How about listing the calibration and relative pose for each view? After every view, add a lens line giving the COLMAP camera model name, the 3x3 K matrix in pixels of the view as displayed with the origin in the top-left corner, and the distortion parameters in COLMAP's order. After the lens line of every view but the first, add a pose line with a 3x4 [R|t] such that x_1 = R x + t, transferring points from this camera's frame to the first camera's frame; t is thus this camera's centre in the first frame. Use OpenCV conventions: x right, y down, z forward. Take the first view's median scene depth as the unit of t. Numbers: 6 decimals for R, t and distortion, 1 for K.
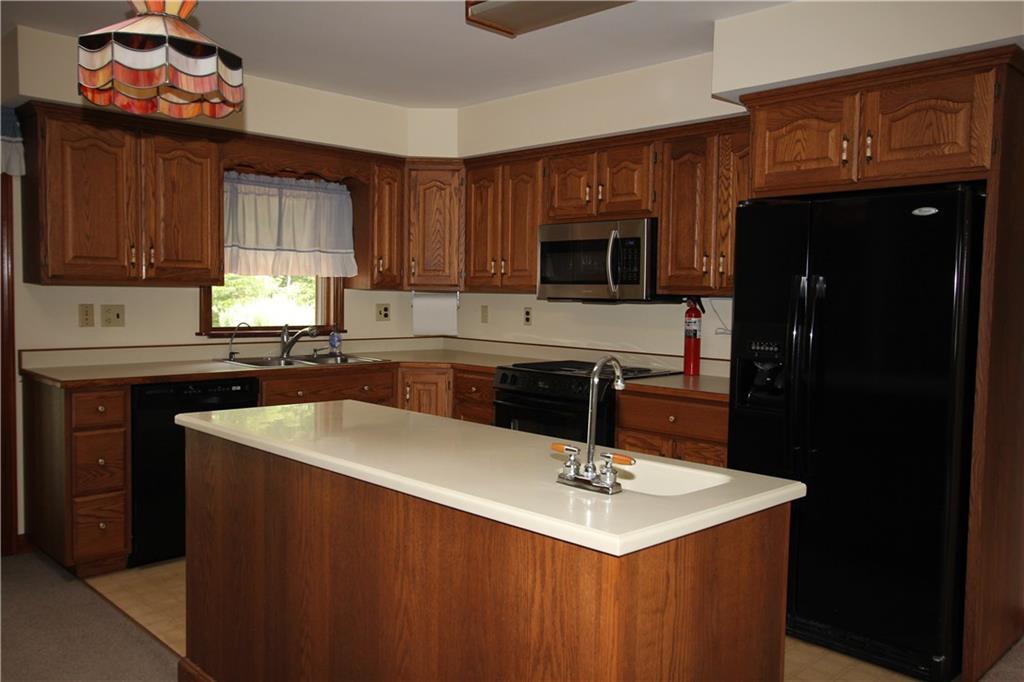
lens RADIAL K [[831.3, 0, 512.0], [0, 831.3, 341.0], [0, 0, 1]] dist [0.058257, -0.001199]
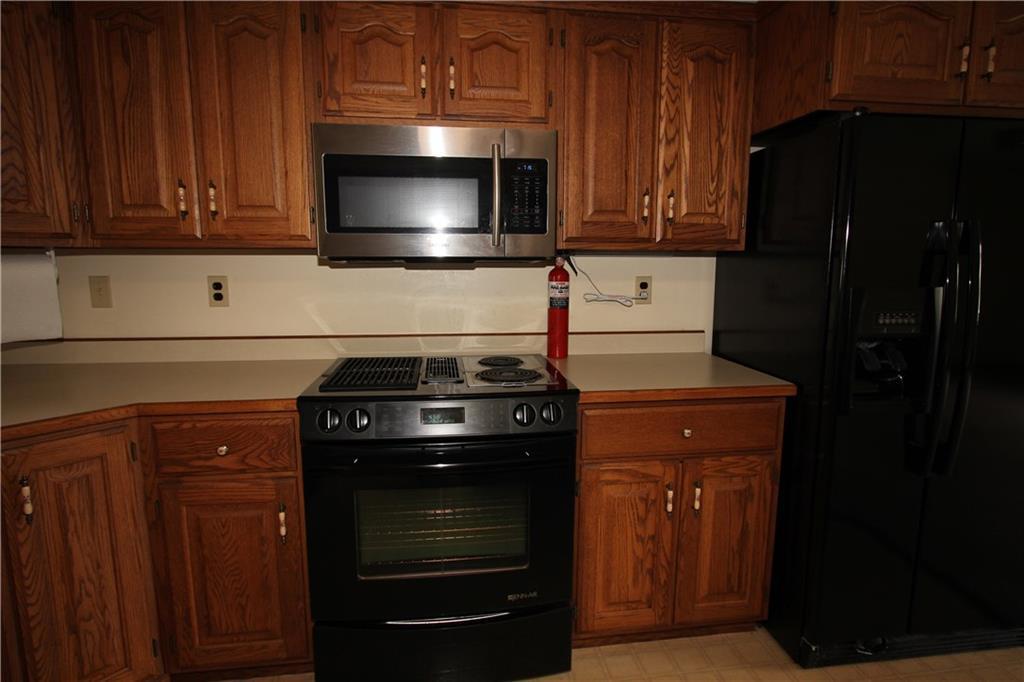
lens RADIAL K [[568.9, 0, 512.0], [0, 568.9, 341.0], [0, 0, 1]] dist [0.000158, 0.000631]
pose [[0.590582, -0.135321, 0.795551, -0.220540], [0.055757, 0.990327, 0.127060, -0.041739], [-0.805049, -0.030682, 0.592414, 0.728759]]
